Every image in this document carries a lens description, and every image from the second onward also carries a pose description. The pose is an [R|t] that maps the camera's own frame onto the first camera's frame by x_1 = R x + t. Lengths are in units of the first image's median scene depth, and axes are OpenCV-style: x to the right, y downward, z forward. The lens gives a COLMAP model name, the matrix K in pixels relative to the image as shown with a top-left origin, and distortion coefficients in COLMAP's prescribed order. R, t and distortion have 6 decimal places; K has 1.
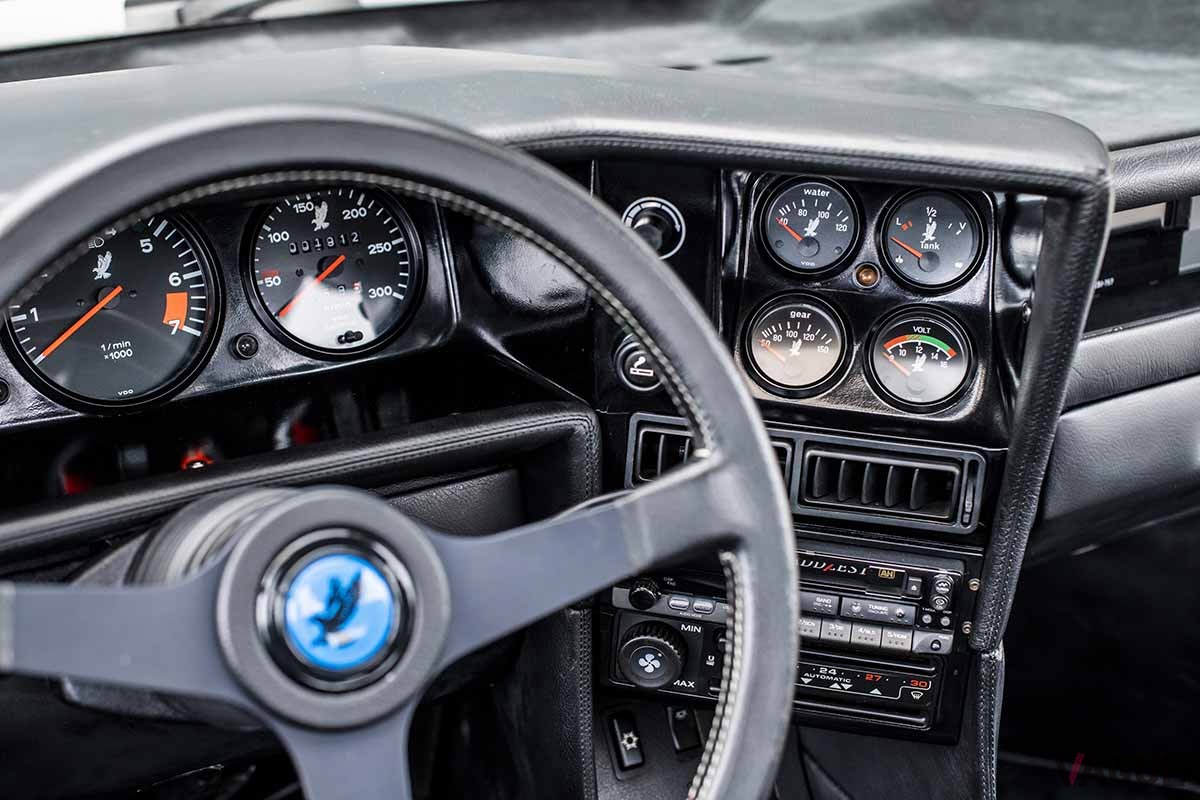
lens RADIAL K [[1812.7, 0, 600.0], [0, 1812.7, 400.0], [0, 0, 1]] dist [-0.154493, 0.003882]
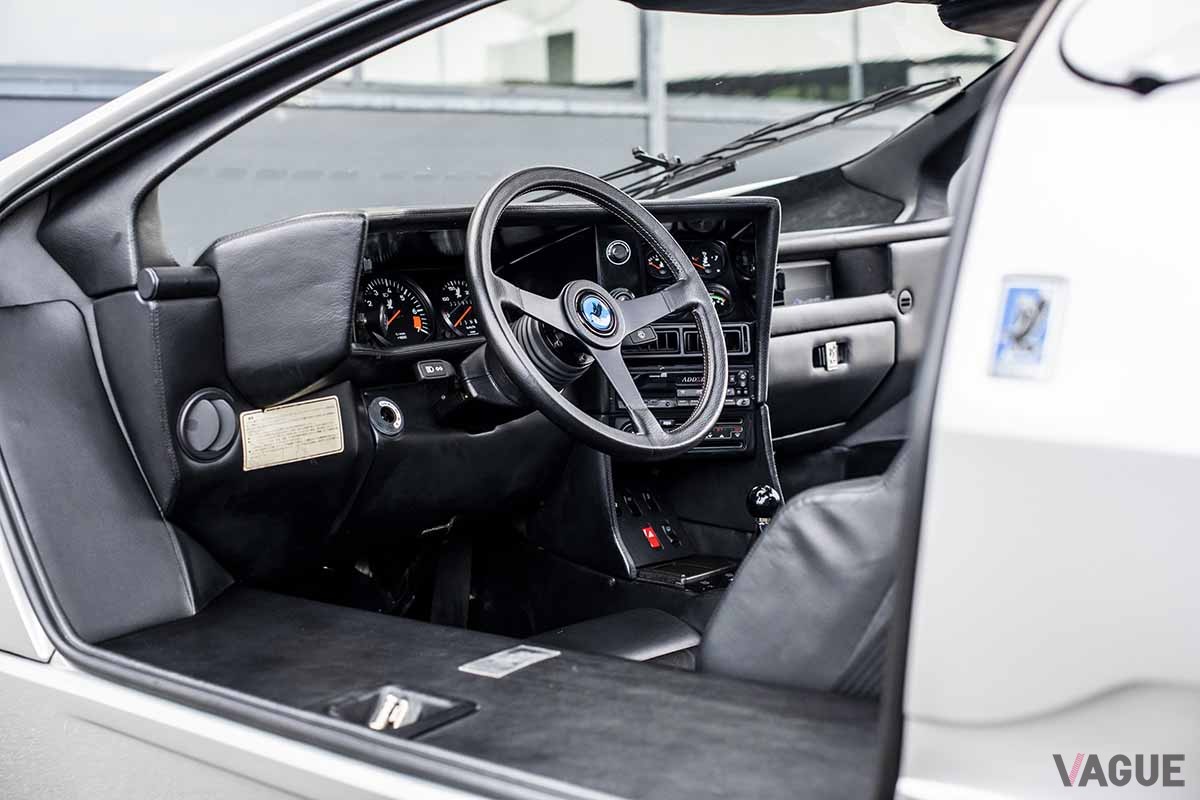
lens RADIAL K [[1812.7, 0, 600.0], [0, 1812.7, 400.0], [0, 0, 1]] dist [-0.154493, 0.003882]
pose [[0.941142, -0.096419, 0.323968, -0.815820], [0.199083, 0.932691, -0.300756, 0.838782], [-0.273164, 0.347550, 0.896990, -1.225562]]
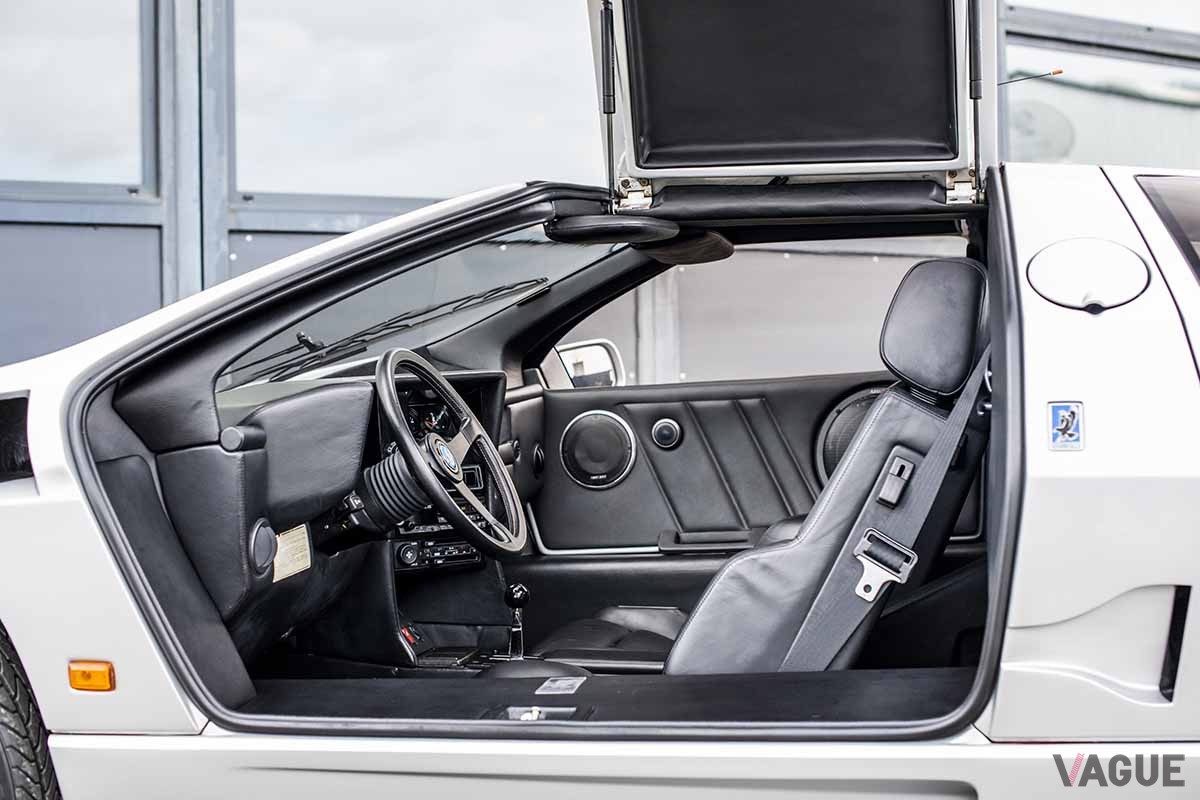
lens RADIAL K [[1917.4, 0, 600.0], [0, 1917.4, 400.0], [0, 0, 1]] dist [-0.169075, 0.039029]
pose [[0.637802, -0.080867, 0.765943, -2.343181], [0.388630, 0.892381, -0.229397, 0.812701], [-0.664962, 0.443978, 0.600590, -1.383205]]
